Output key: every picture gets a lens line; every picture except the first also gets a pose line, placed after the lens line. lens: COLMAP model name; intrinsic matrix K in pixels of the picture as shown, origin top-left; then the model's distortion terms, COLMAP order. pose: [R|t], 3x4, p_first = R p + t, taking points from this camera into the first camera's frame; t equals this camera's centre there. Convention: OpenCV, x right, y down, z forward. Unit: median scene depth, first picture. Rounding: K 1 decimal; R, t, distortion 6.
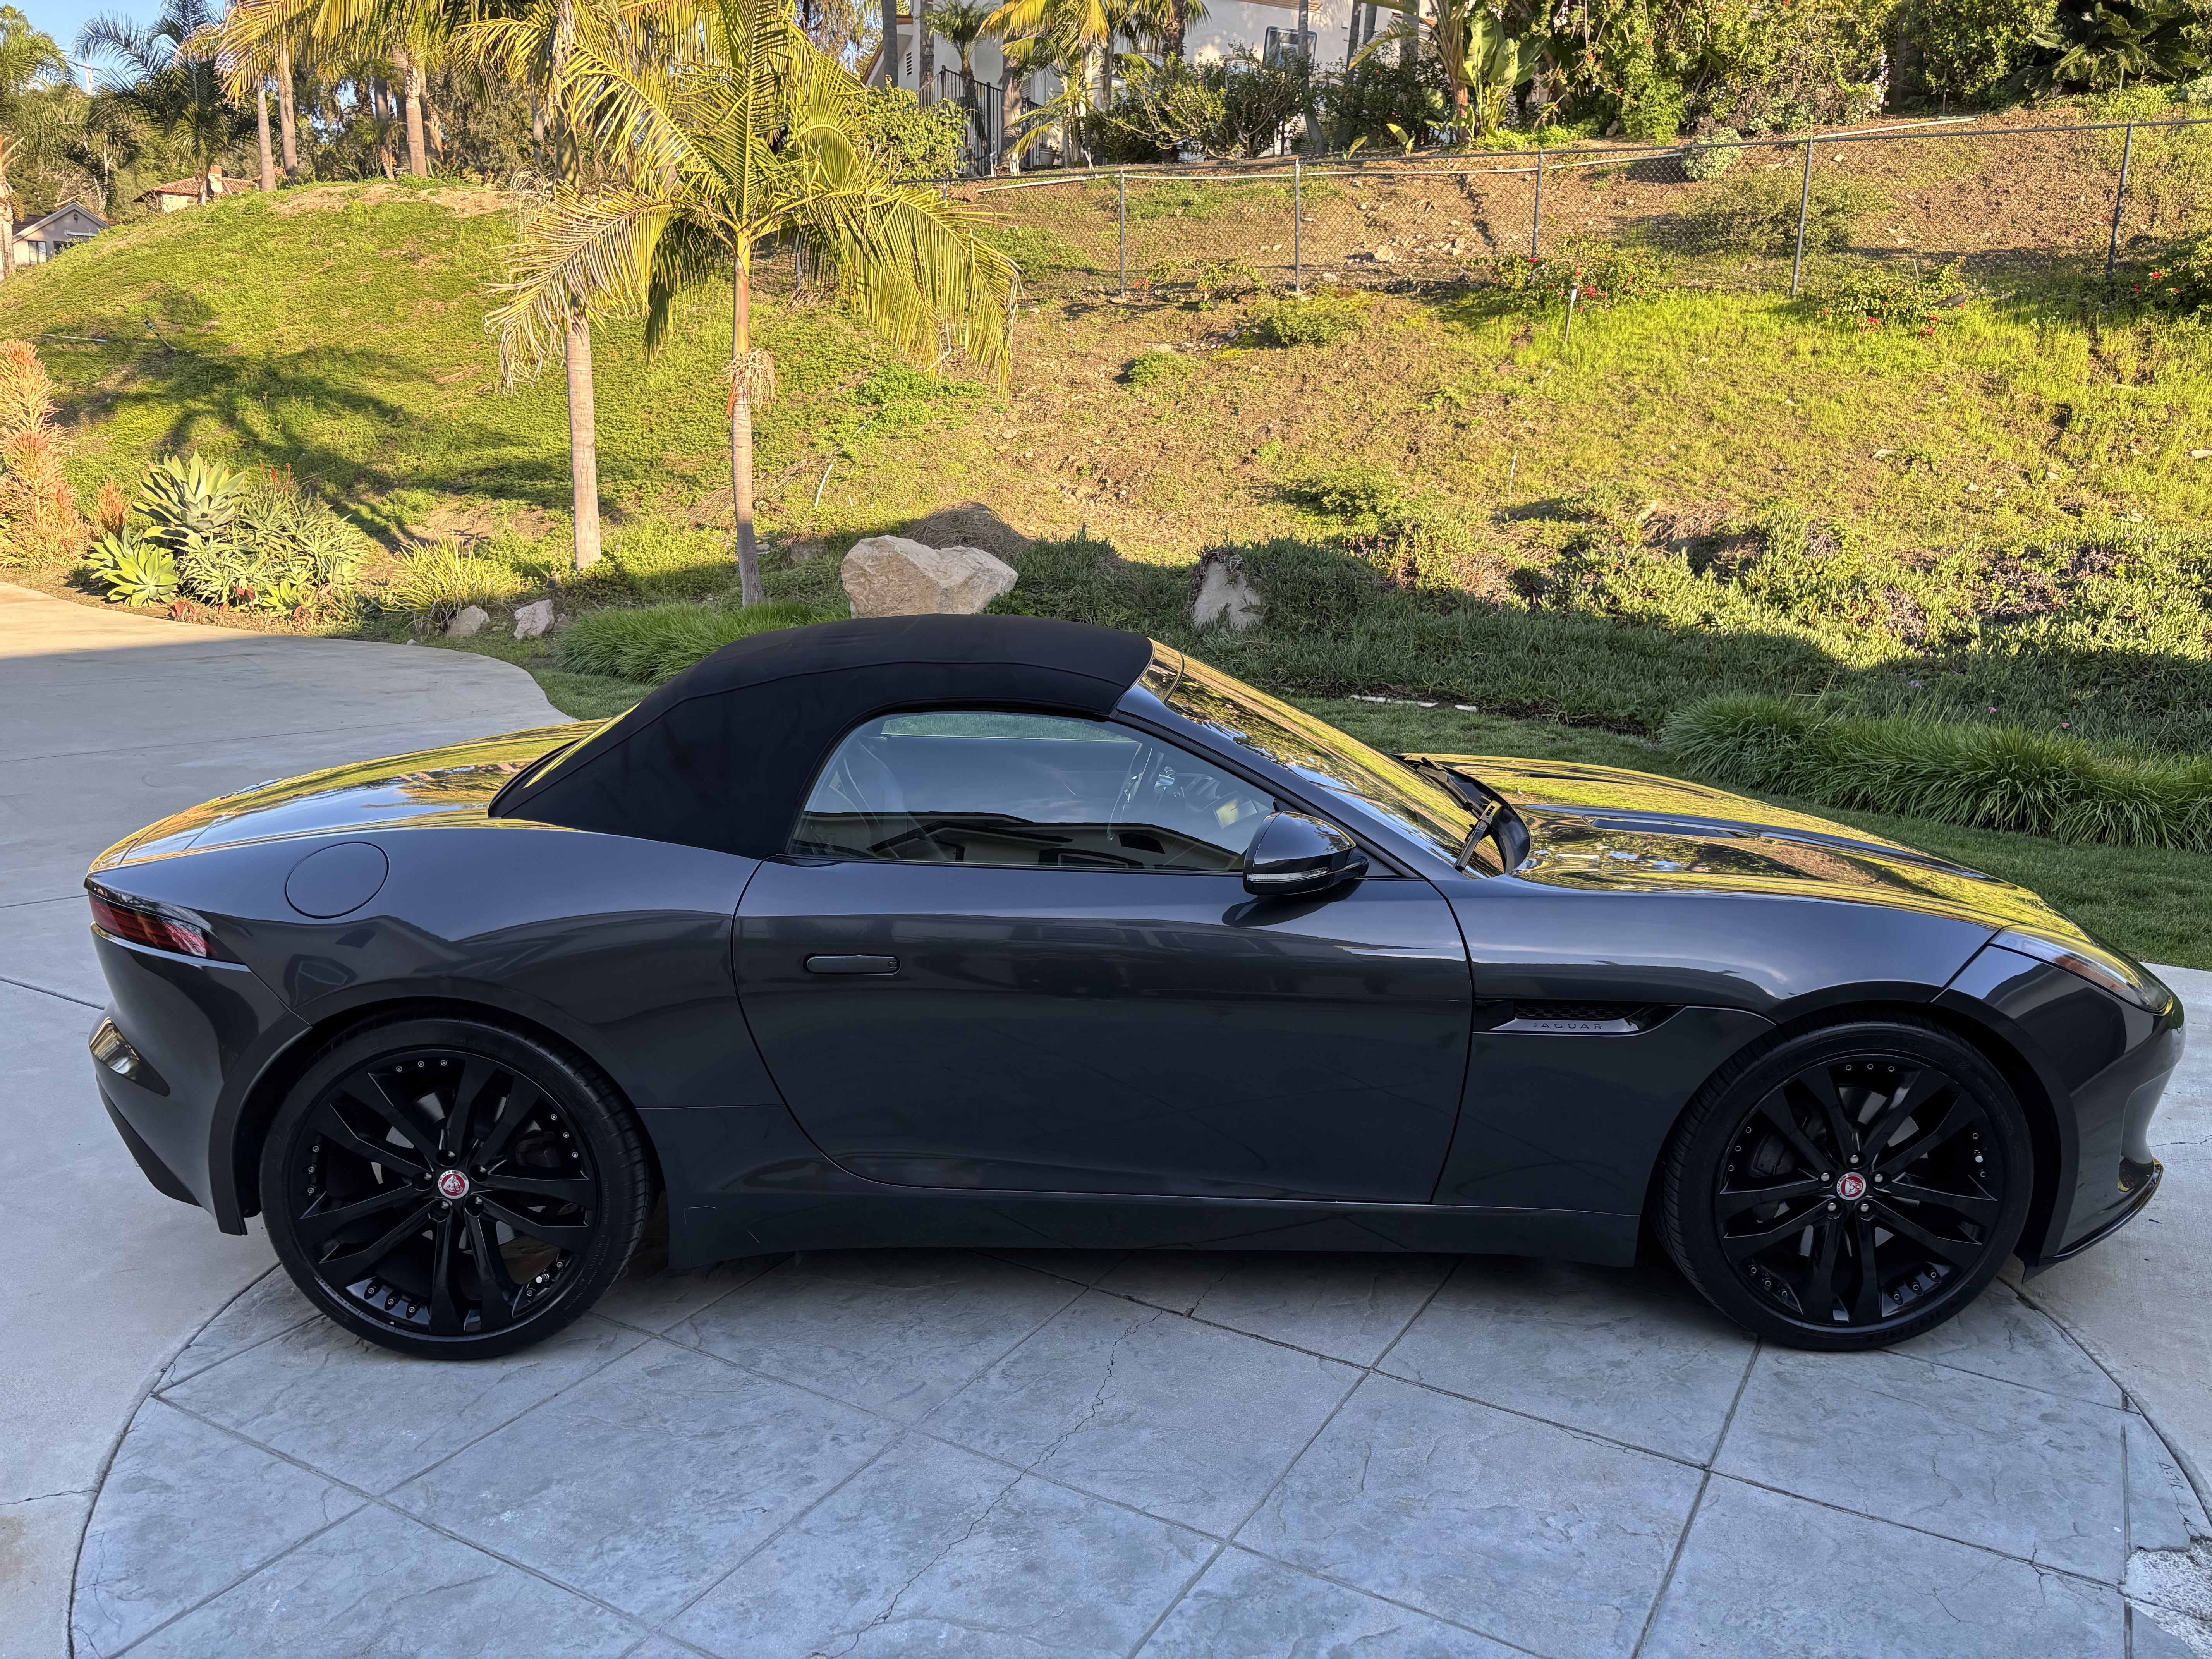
lens RADIAL K [[1664.4, 0, 1106.0], [0, 1664.4, 829.5], [0, 0, 1]] dist [0.009581, -0.018062]
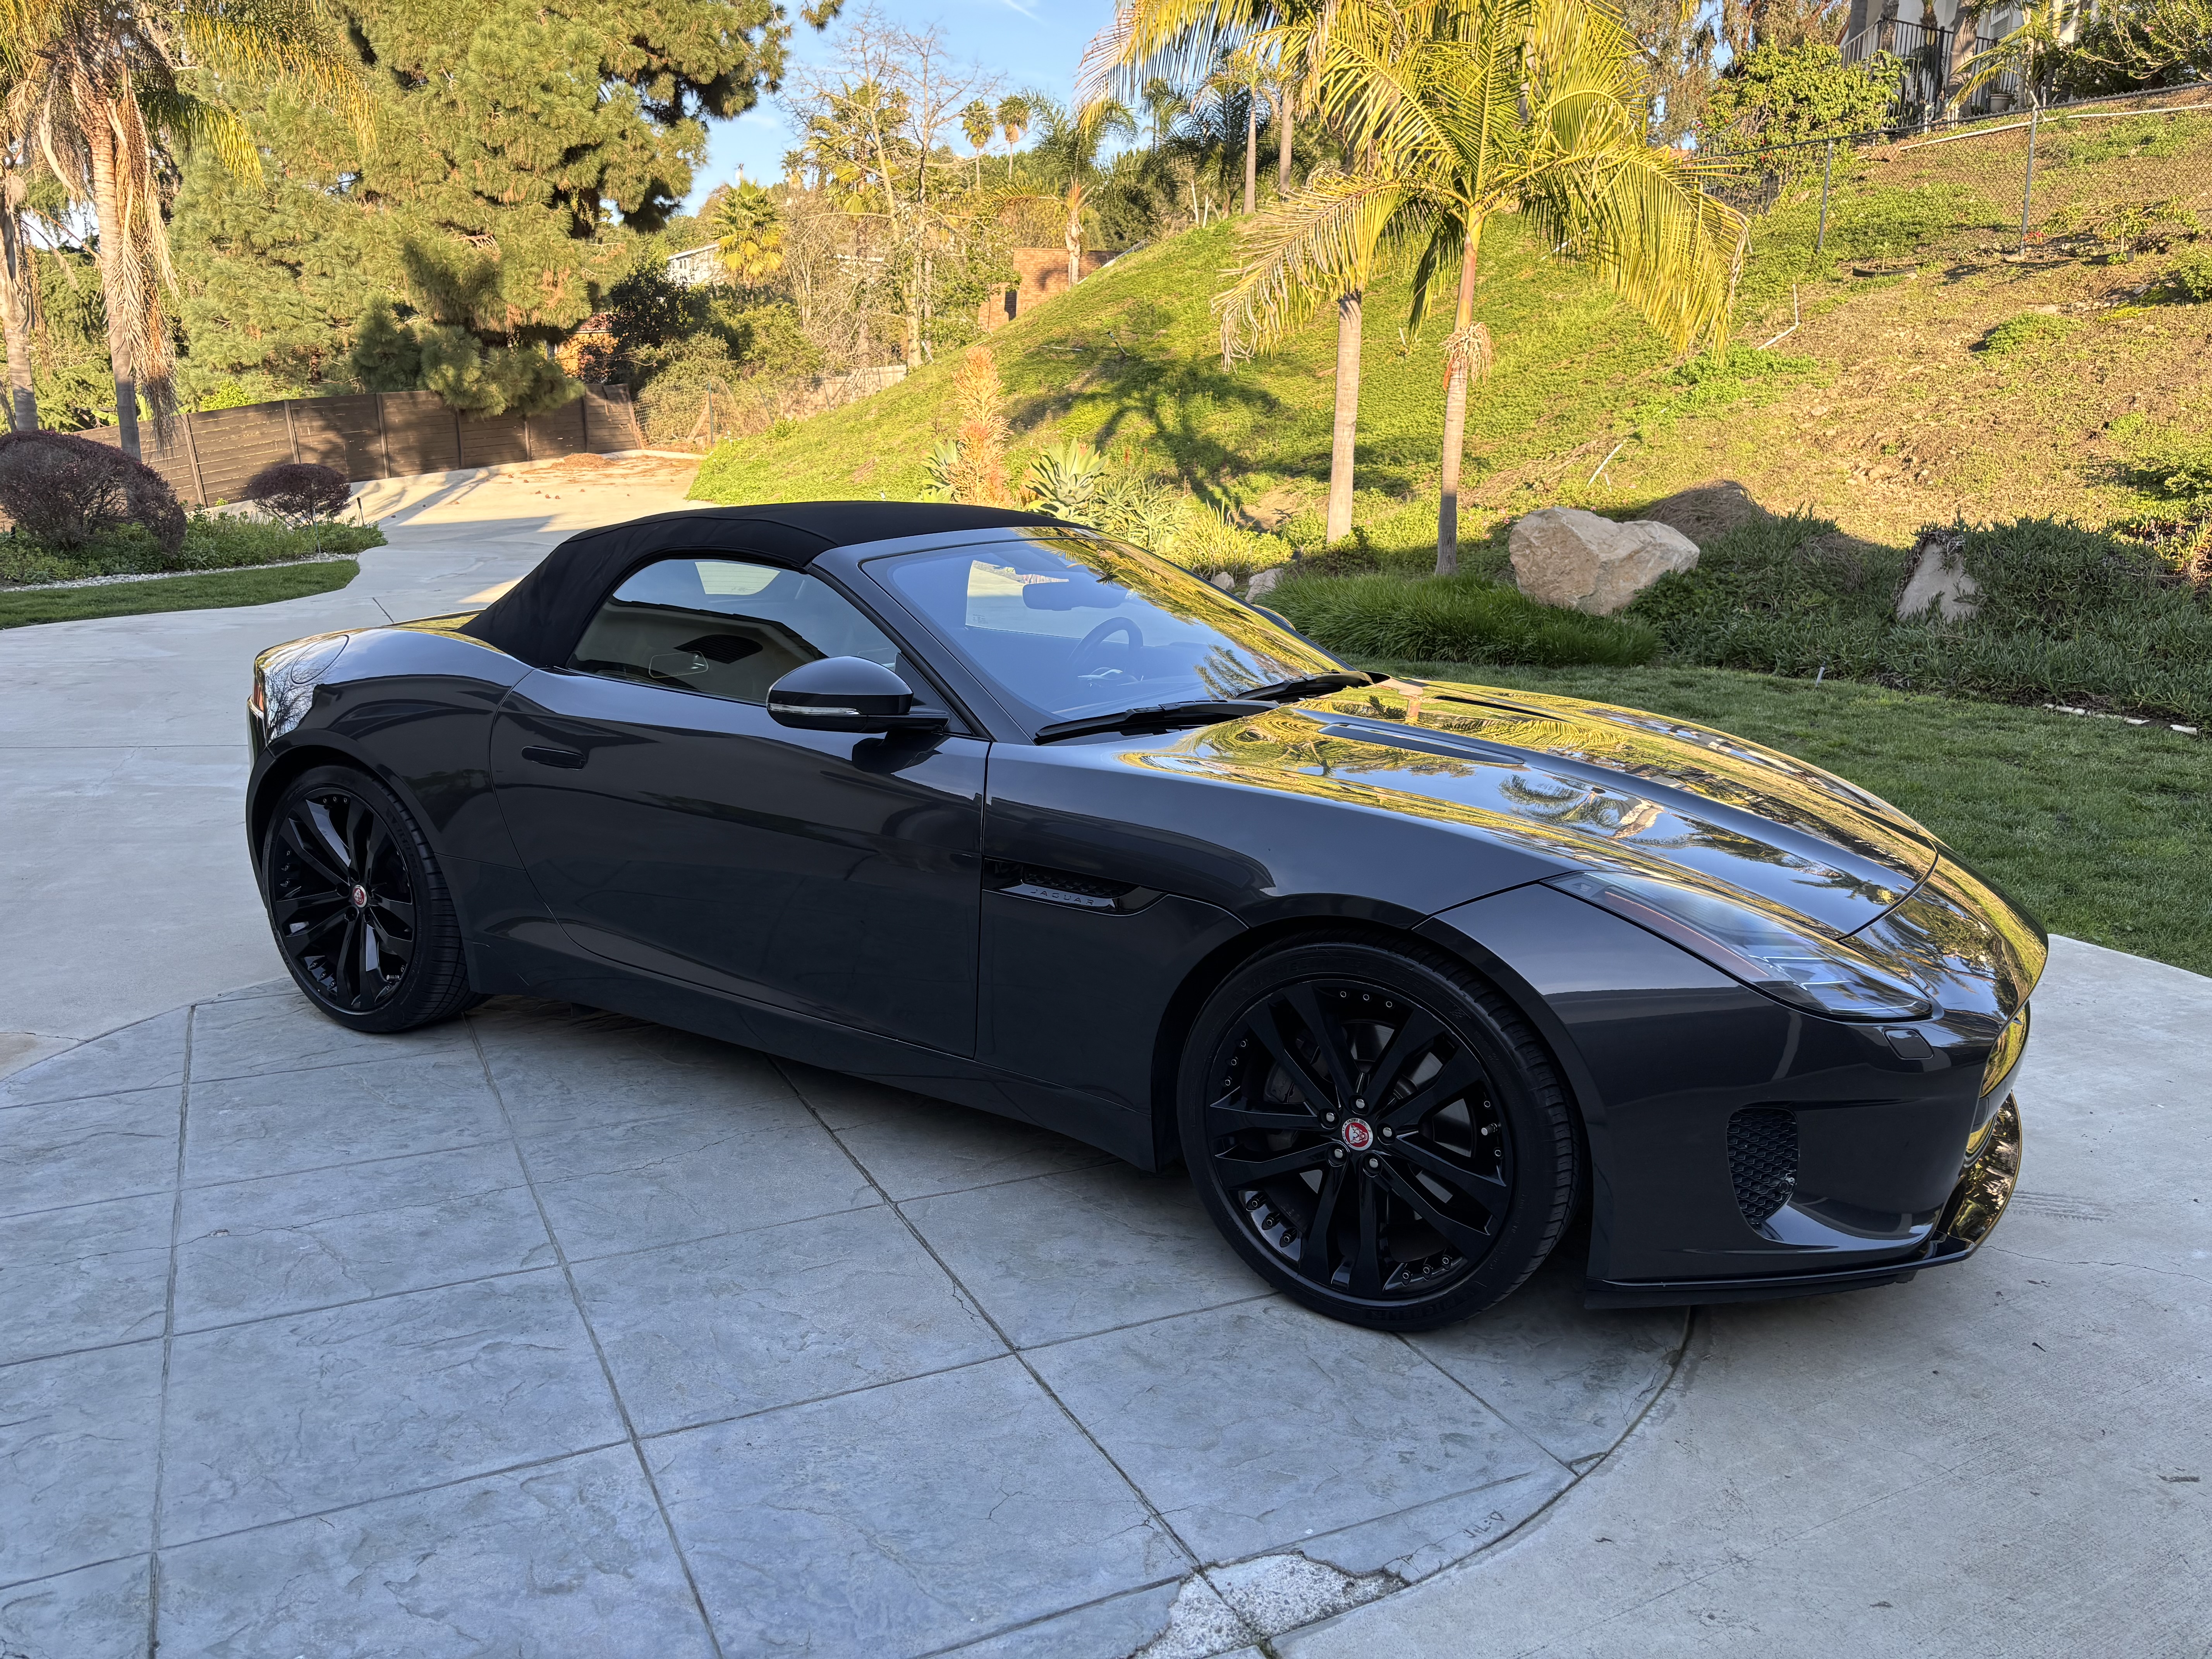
lens RADIAL K [[1664.4, 0, 1106.0], [0, 1664.4, 829.5], [0, 0, 1]] dist [0.009581, -0.018062]
pose [[0.840611, 0.117377, -0.528768, 0.118553], [-0.118365, 0.992450, 0.032135, 0.006596], [0.528548, 0.035575, 0.848158, 0.027389]]
